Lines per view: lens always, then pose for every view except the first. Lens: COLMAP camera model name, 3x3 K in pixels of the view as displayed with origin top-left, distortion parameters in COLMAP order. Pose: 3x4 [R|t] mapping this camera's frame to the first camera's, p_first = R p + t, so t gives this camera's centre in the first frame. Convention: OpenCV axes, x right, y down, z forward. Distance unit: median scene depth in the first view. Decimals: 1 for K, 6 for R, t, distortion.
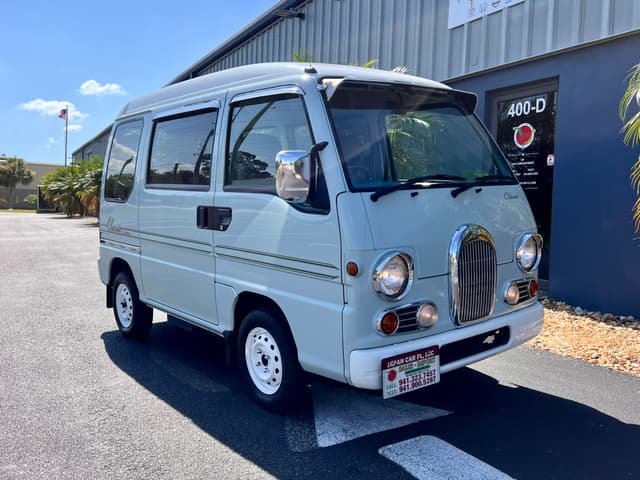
lens RADIAL K [[579.1, 0, 298.5], [0, 579.1, 225.8], [0, 0, 1]] dist [0.023587, 0.007713]
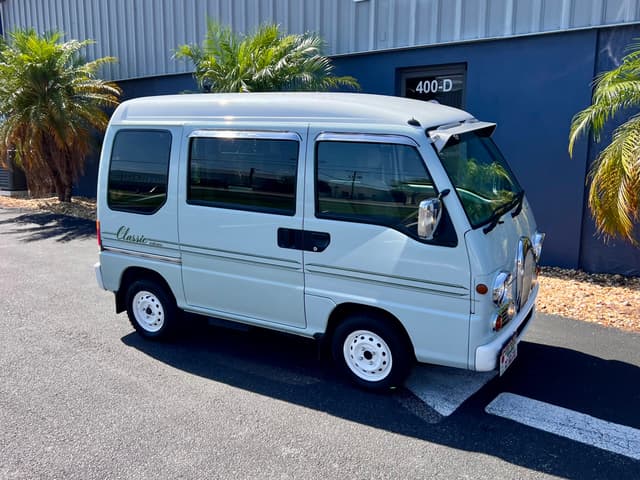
lens RADIAL K [[604.2, 0, 302.1], [0, 604.2, 243.1], [0, 0, 1]] dist [0.038745, -0.018391]
pose [[0.933647, -0.096975, 0.344818, -0.606800], [0.042085, 0.985685, 0.163259, -0.218662], [-0.355714, -0.137915, 0.924363, -0.108381]]
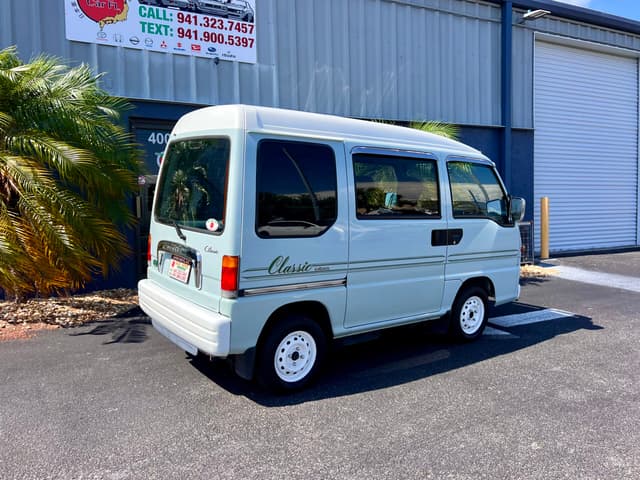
lens RADIAL K [[534.9, 0, 322.9], [0, 534.9, 229.4], [0, 0, 1]] dist [0.027735, -0.008069]
pose [[-0.018086, -0.069959, 0.997386, -1.620148], [0.046976, 0.996388, 0.070741, -0.155925], [-0.998732, 0.048132, -0.014734, 1.446353]]
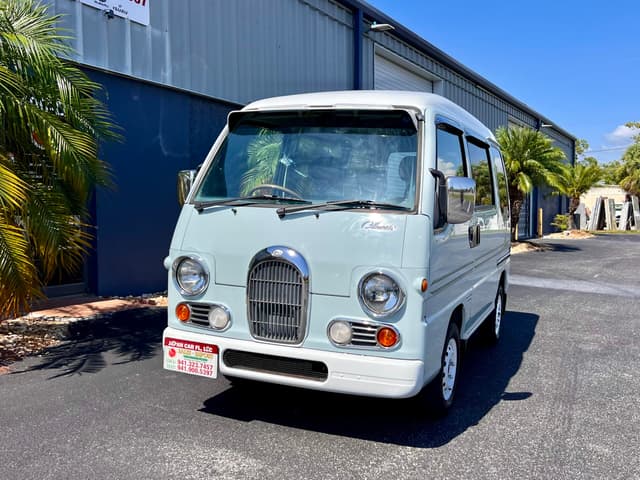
lens RADIAL K [[613.4, 0, 376.3], [0, 613.4, 240.1], [0, 0, 1]] dist [0.035675, -0.006711]
pose [[-0.582088, -0.061783, 0.810775, -1.530118], [0.007729, 0.996644, 0.081496, -0.137321], [-0.813089, 0.053704, -0.579657, 2.407994]]
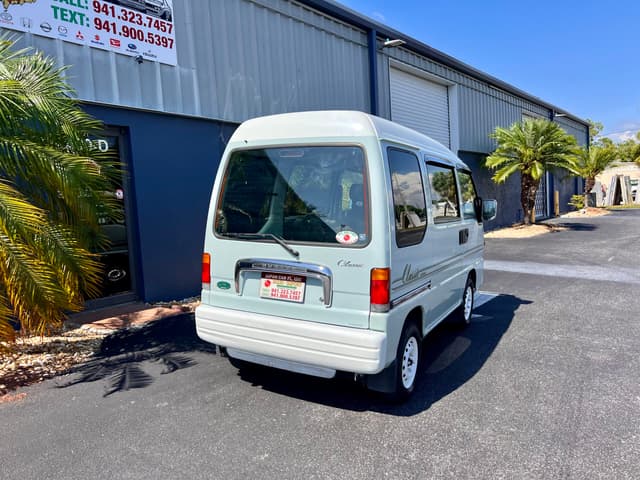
lens RADIAL K [[497.3, 0, 329.6], [0, 497.3, 237.9], [0, 0, 1]] dist [0.035996, -0.032365]
pose [[-0.435204, -0.064049, 0.898051, -1.364214], [0.072039, 0.991791, 0.105645, -0.202748], [-0.897445, 0.110672, -0.427018, 2.114481]]
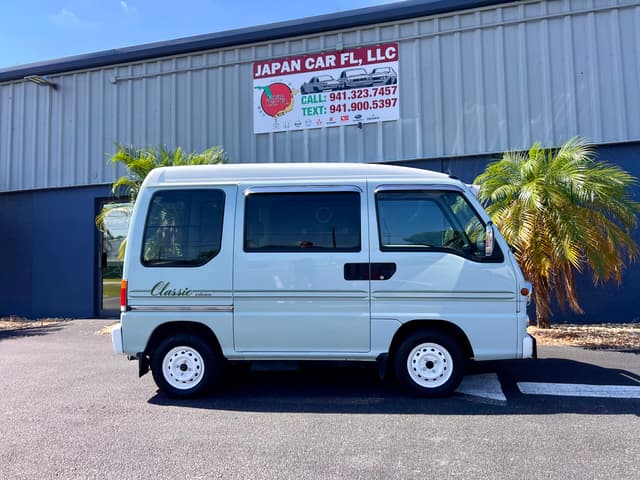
lens RADIAL K [[491.7, 0, 320.0], [0, 491.7, 240.0], [0, 0, 1]] dist [0.075026, -0.110670]
pose [[0.675291, 0.001206, 0.737551, -1.175073], [0.064365, 0.996087, -0.060560, -0.027302], [-0.734738, 0.088368, 0.672571, 0.323534]]
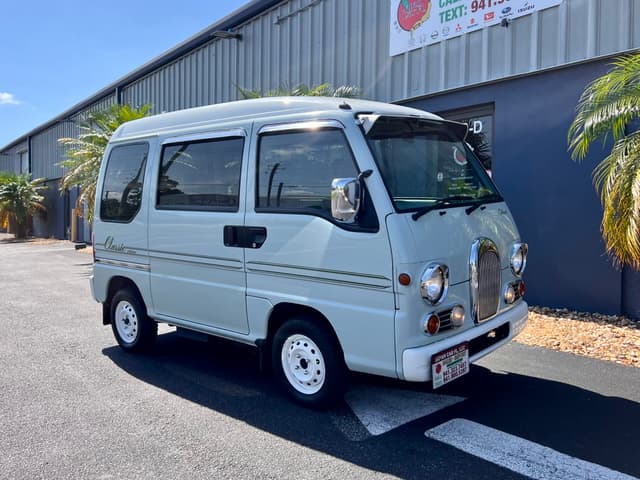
lens RADIAL K [[565.5, 0, 294.3], [0, 565.5, 226.0], [0, 0, 1]] dist [0.029469, -0.007322]
pose [[0.987220, -0.024843, 0.157416, -0.239353], [0.027013, 0.999567, -0.011663, -0.020133], [-0.157058, 0.015767, 0.987464, -0.075630]]
